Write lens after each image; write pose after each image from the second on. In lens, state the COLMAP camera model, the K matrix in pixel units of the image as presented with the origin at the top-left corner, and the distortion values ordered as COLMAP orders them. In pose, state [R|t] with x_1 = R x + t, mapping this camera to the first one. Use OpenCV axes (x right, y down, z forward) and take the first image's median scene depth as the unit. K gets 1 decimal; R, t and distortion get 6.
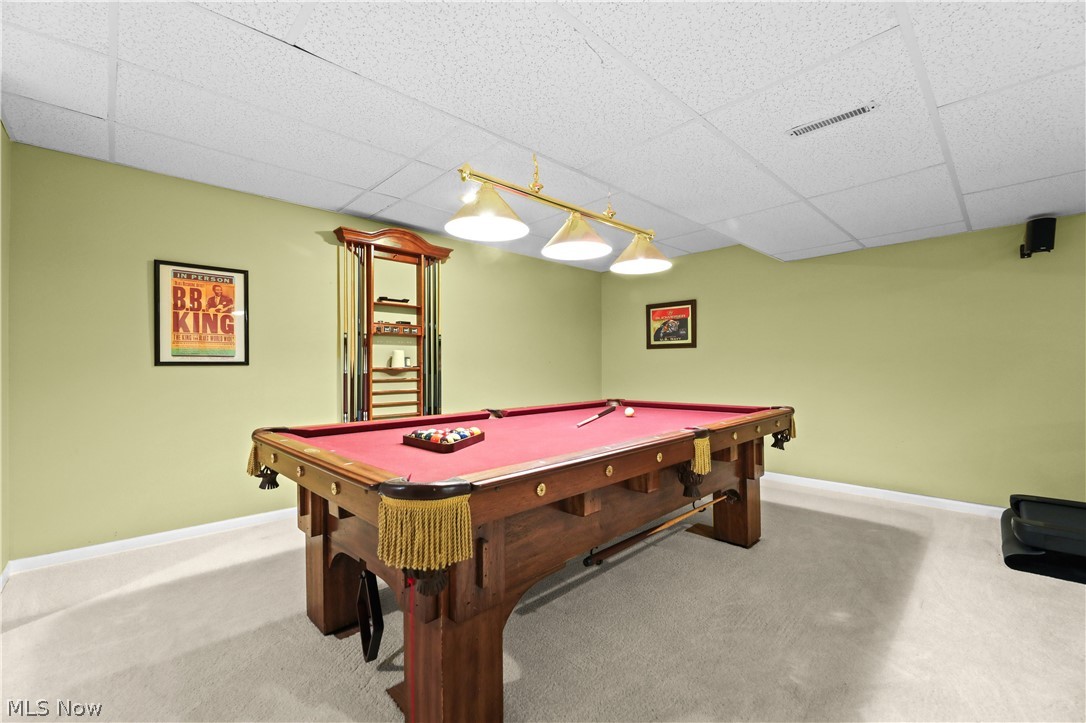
lens RADIAL K [[445.5, 0, 539.2], [0, 445.5, 363.3], [0, 0, 1]] dist [-0.000232, -0.000227]
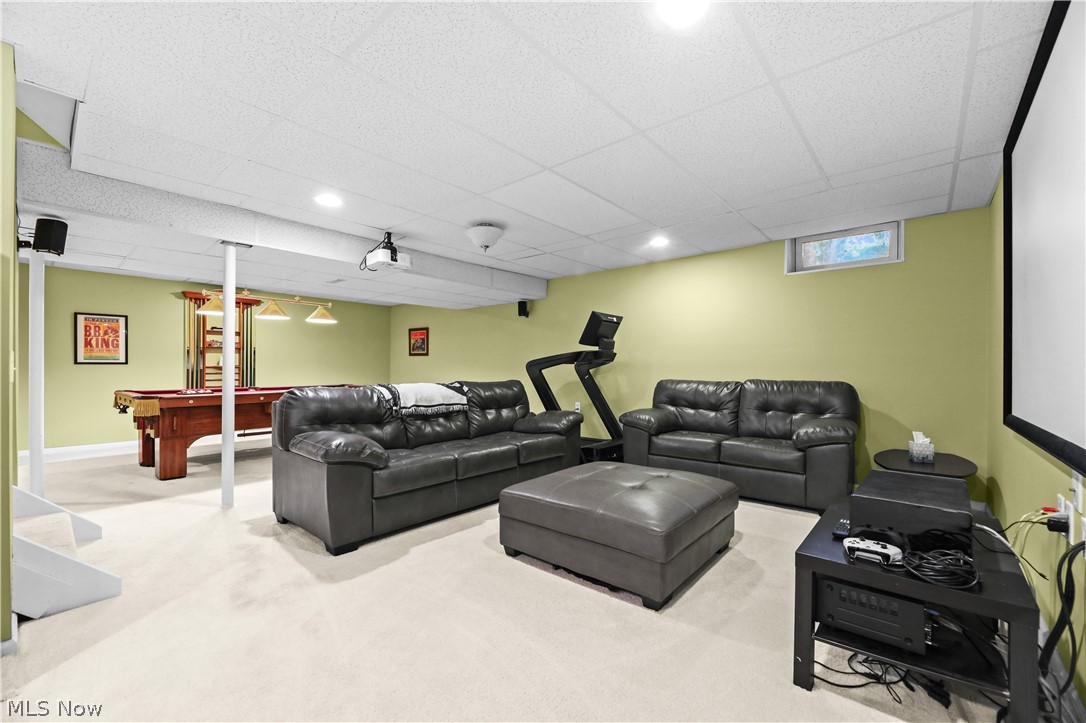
lens RADIAL K [[445.5, 0, 545.8], [0, 445.5, 366.4], [0, 0, 1]] dist [-0.000232, -0.000227]
pose [[0.995394, 0.010320, 0.095315, 0.894380], [-0.011227, 0.999897, 0.008982, -0.022182], [-0.095213, -0.010010, 0.995407, -1.012918]]
